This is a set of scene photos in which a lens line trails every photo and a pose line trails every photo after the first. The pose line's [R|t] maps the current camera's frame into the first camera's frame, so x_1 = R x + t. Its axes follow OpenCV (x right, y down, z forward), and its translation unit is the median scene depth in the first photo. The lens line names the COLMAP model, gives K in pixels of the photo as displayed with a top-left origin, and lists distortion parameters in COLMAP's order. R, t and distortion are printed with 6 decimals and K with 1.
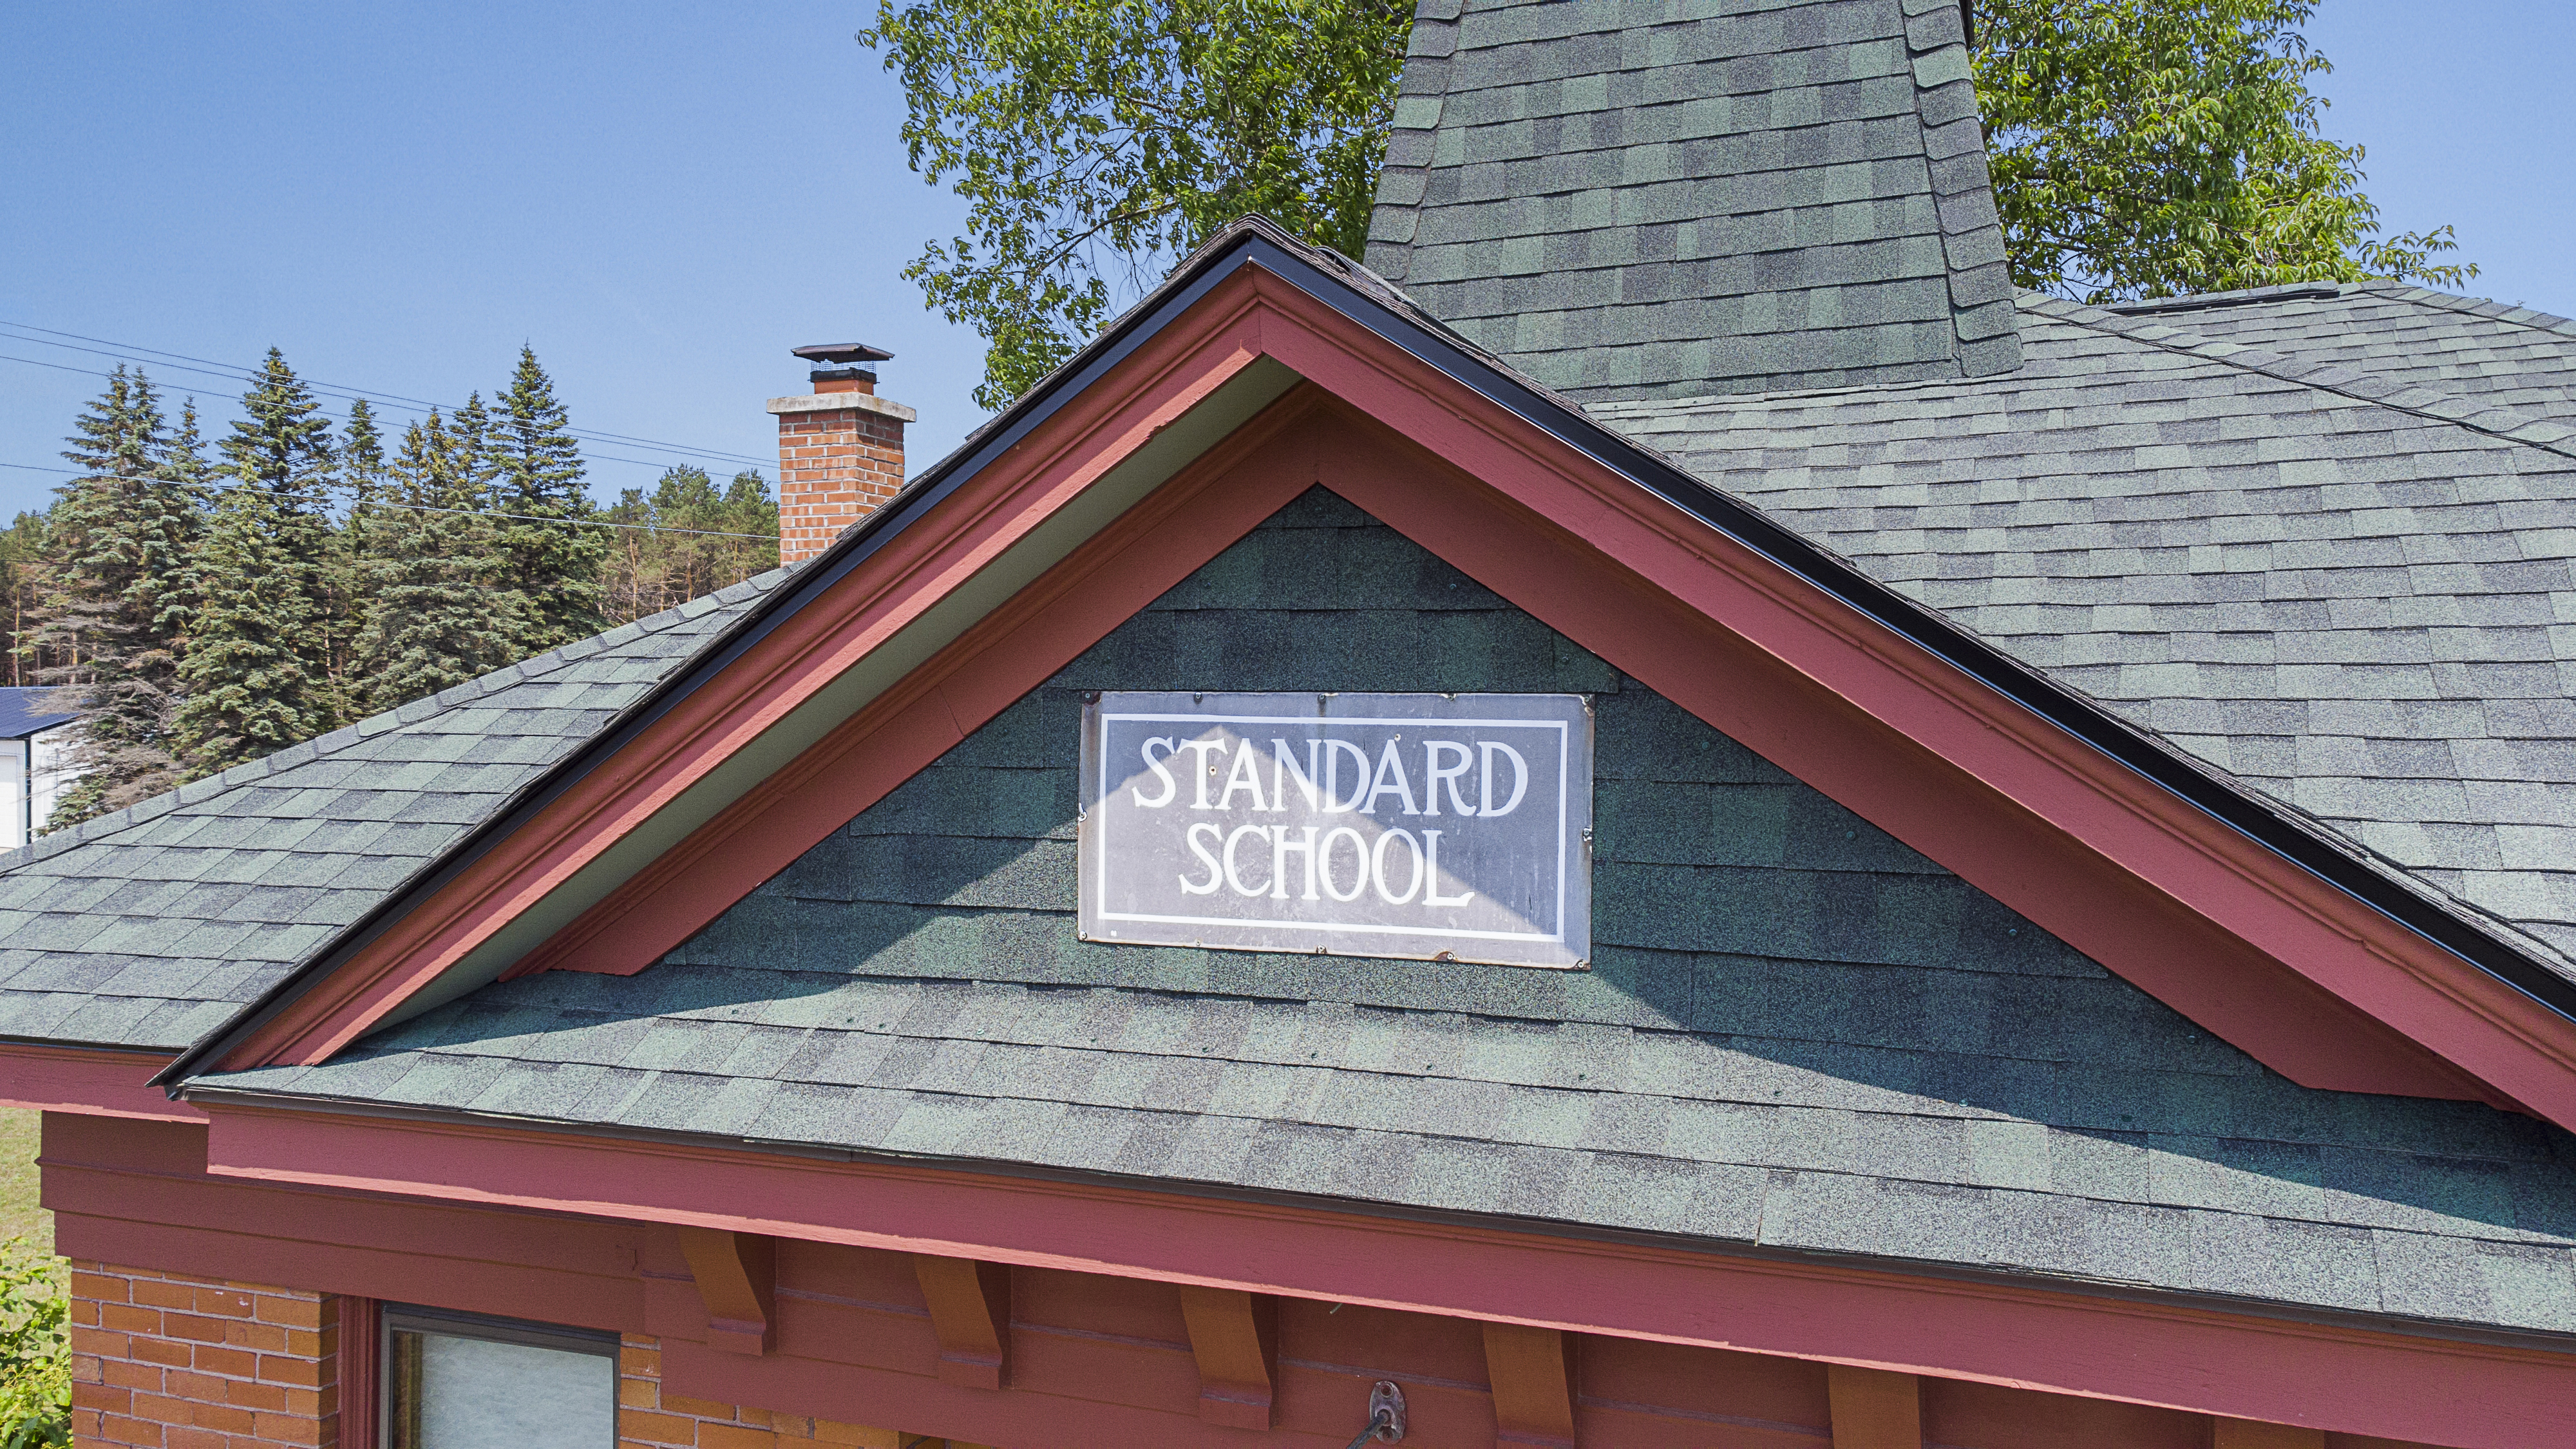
lens RADIAL K [[1934.0, 0, 1279.4], [0, 1934.0, 713.0], [0, 0, 1]] dist [0.006021, 0.109410]
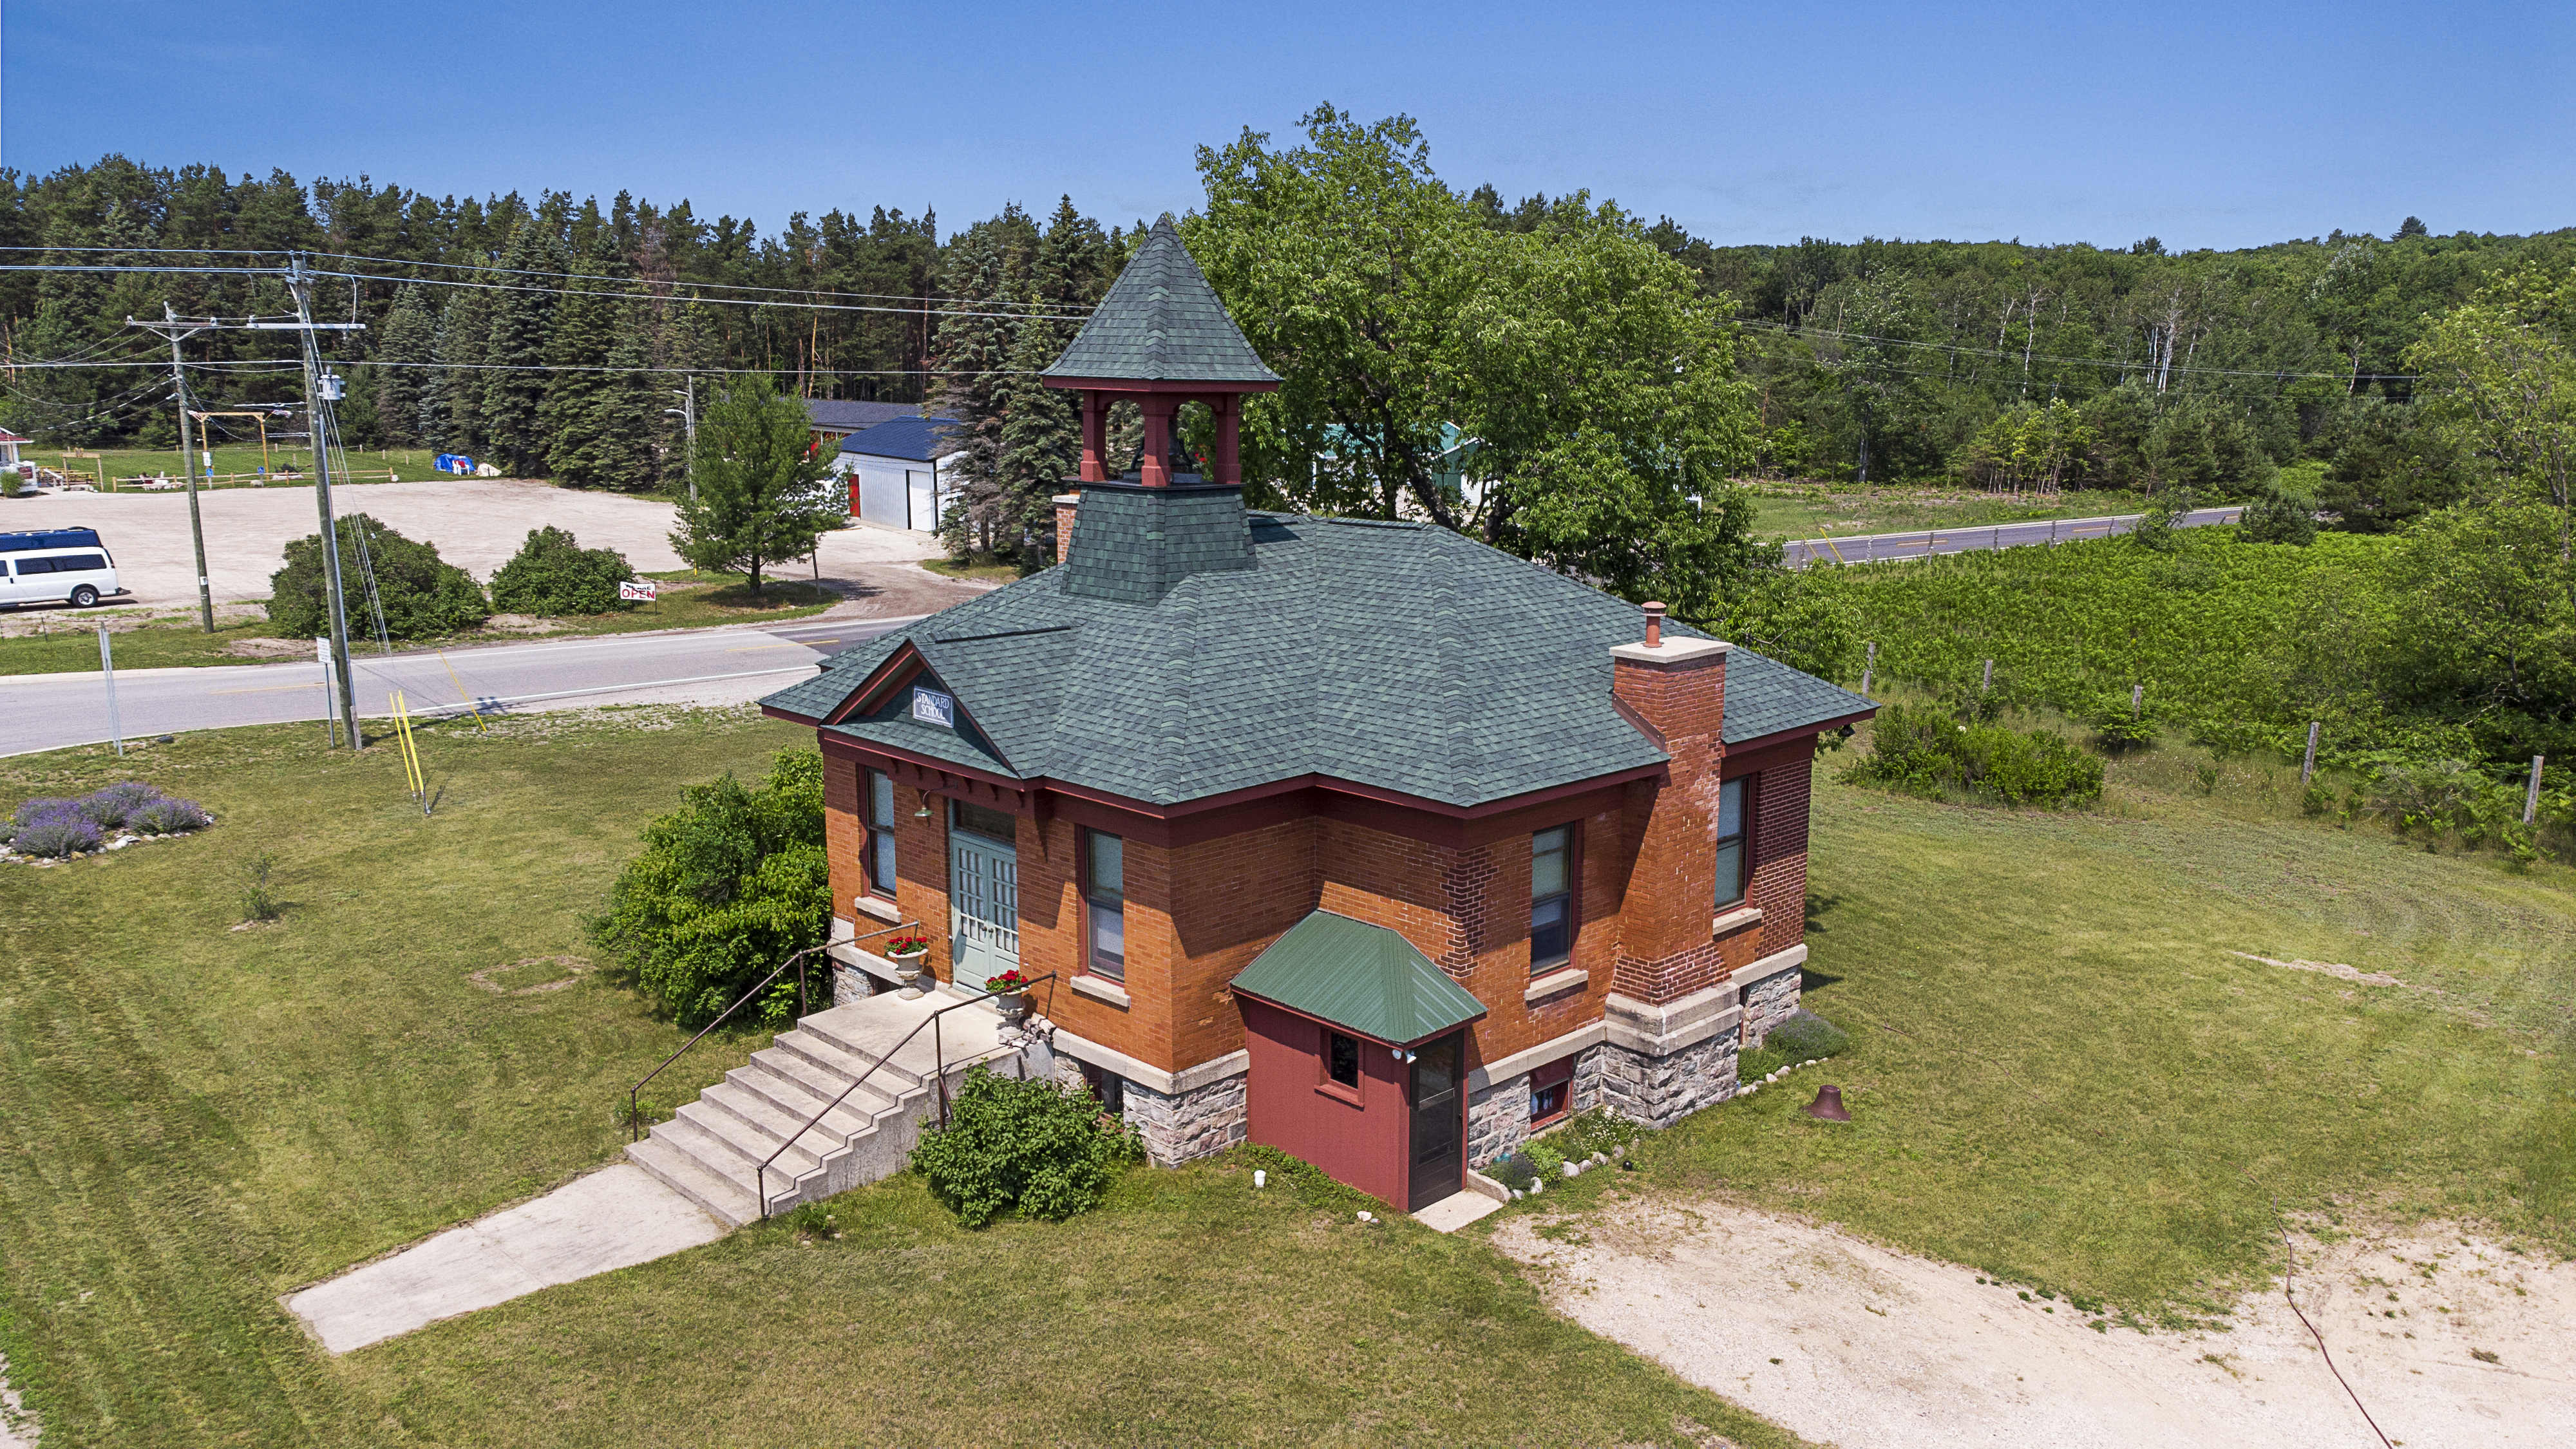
lens RADIAL K [[1934.0, 0, 1279.4], [0, 1934.0, 713.0], [0, 0, 1]] dist [0.006021, 0.109410]
pose [[0.914328, 0.081007, -0.396790, 0.274744], [-0.009463, 0.983796, 0.179042, -0.082859], [0.404864, -0.159949, 0.900279, -0.339726]]
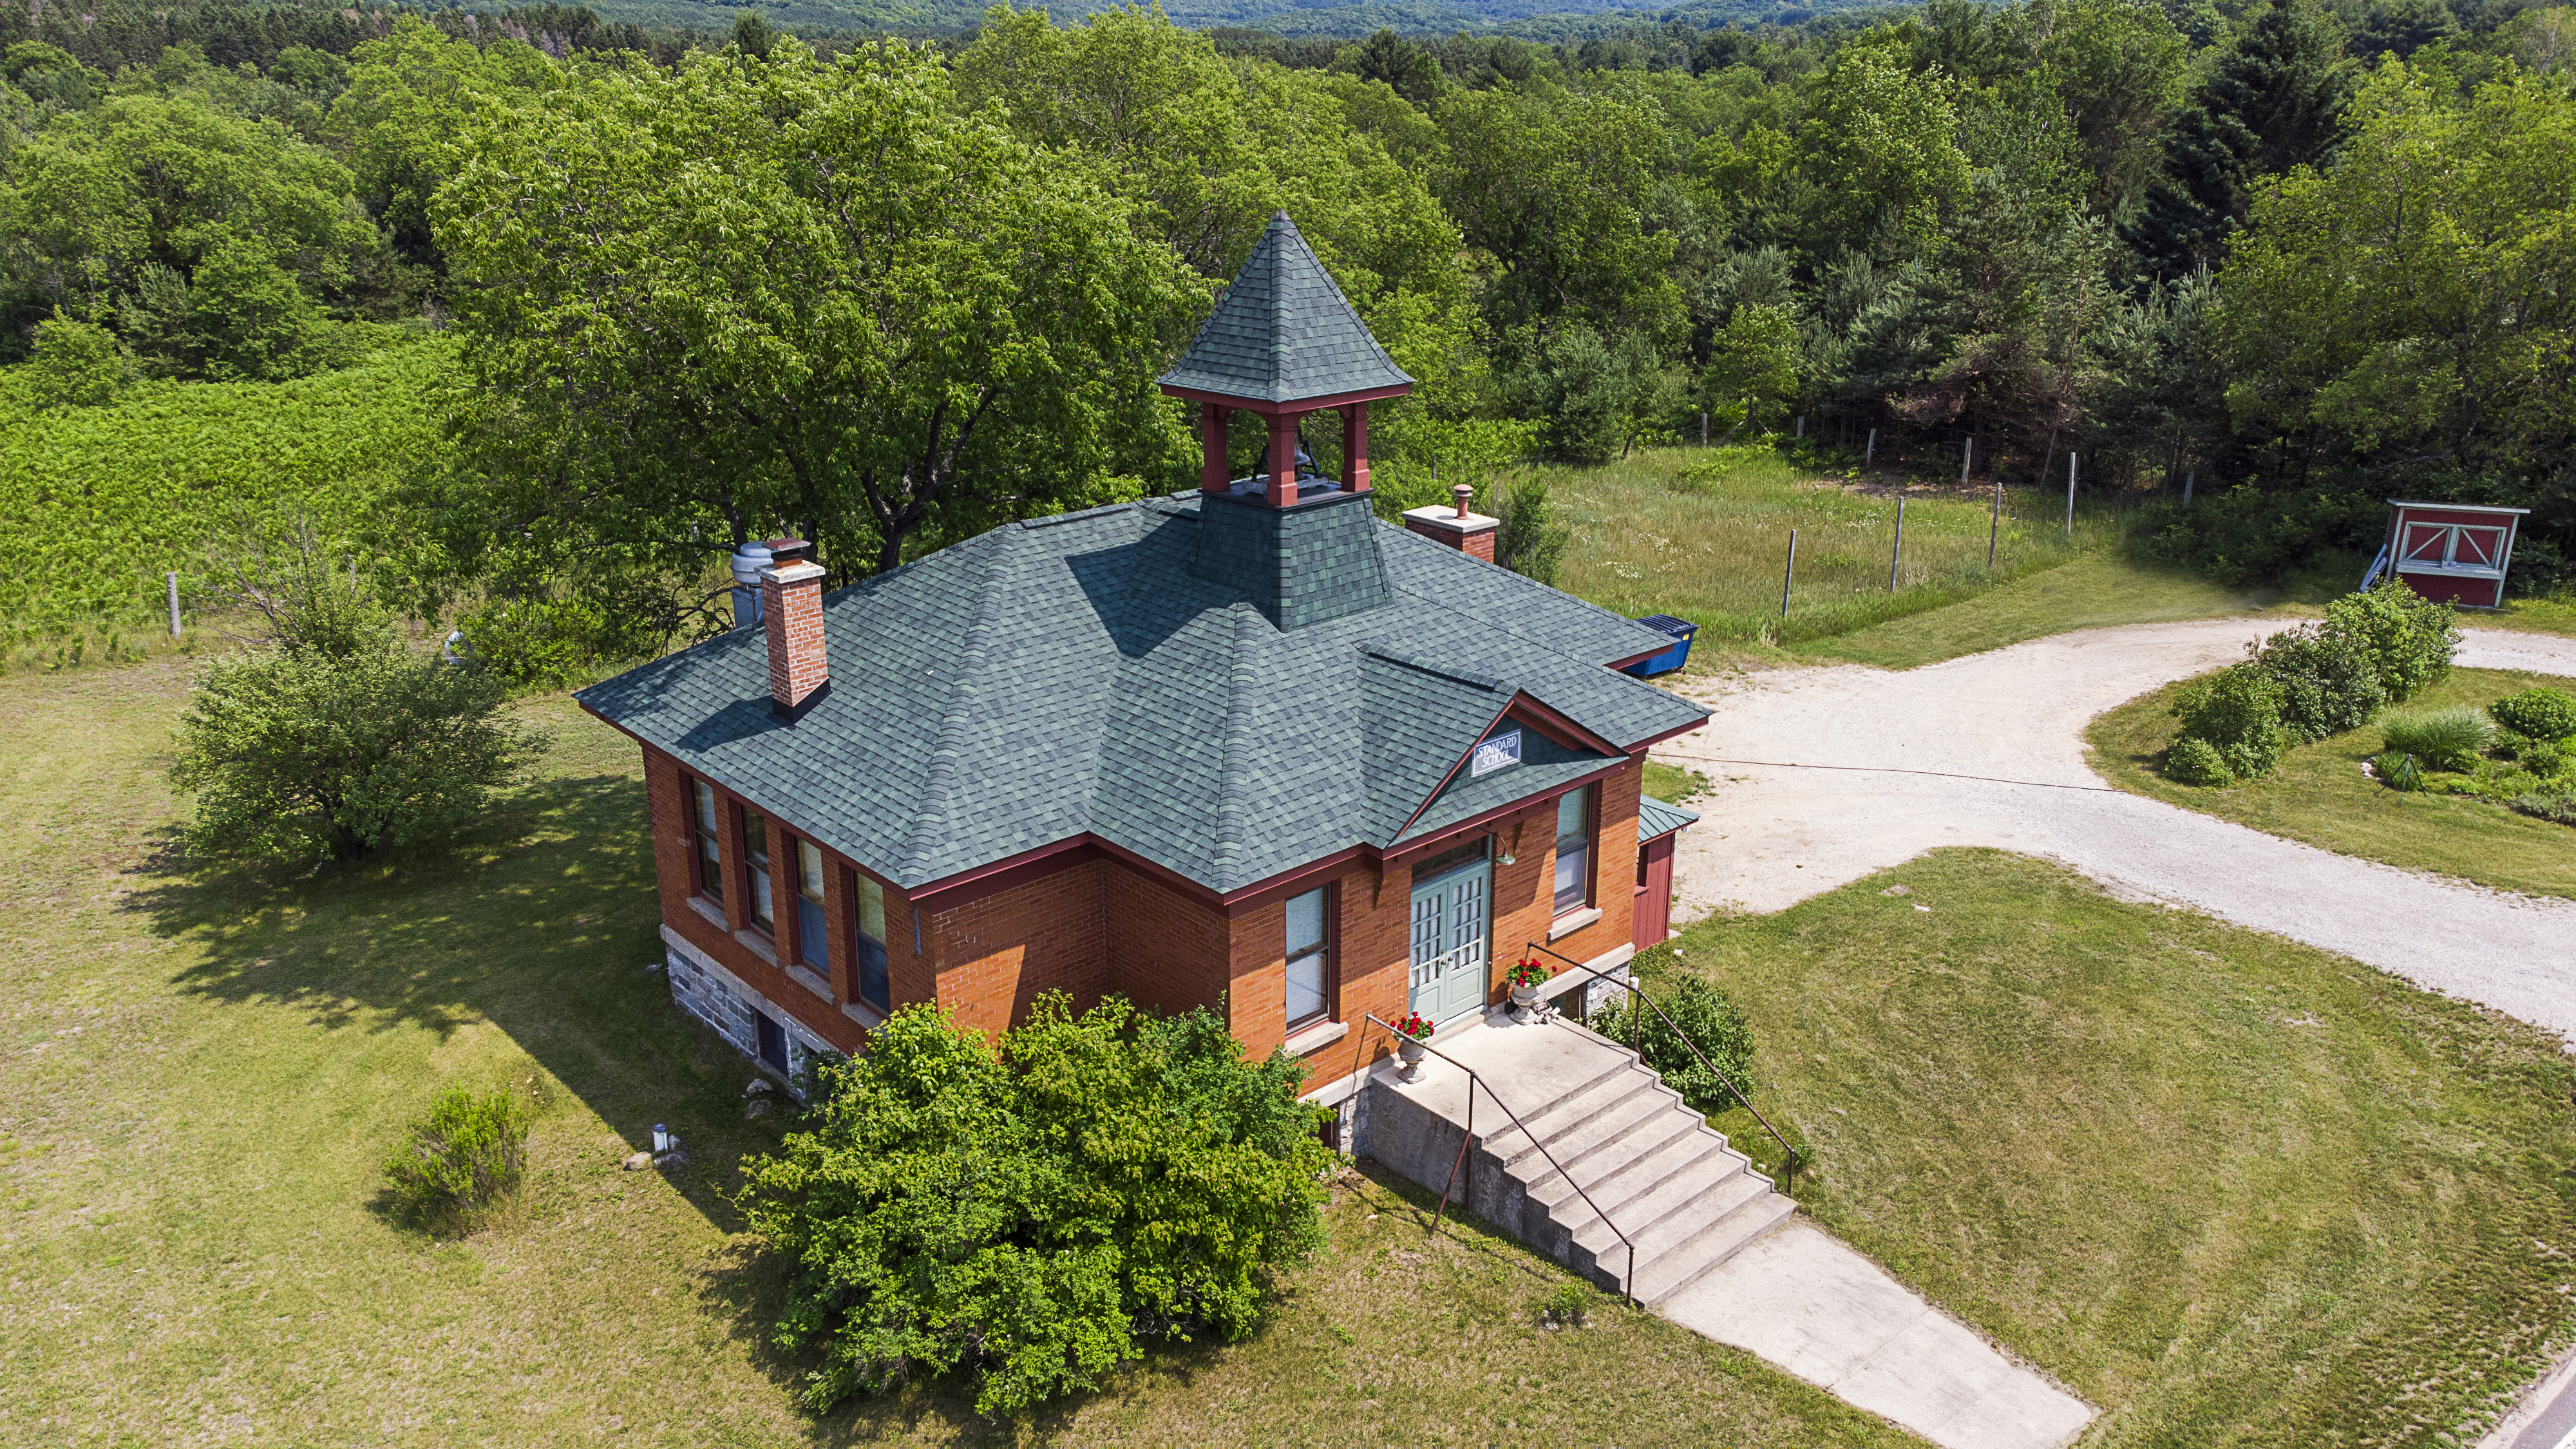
lens RADIAL K [[1934.0, 0, 1279.4], [0, 1934.0, 713.0], [0, 0, 1]] dist [0.006021, 0.109410]
pose [[0.438400, -0.288500, 0.851218, -0.420151], [0.007258, 0.948188, 0.317627, -0.155512], [-0.898750, -0.133070, 0.417780, -0.083937]]
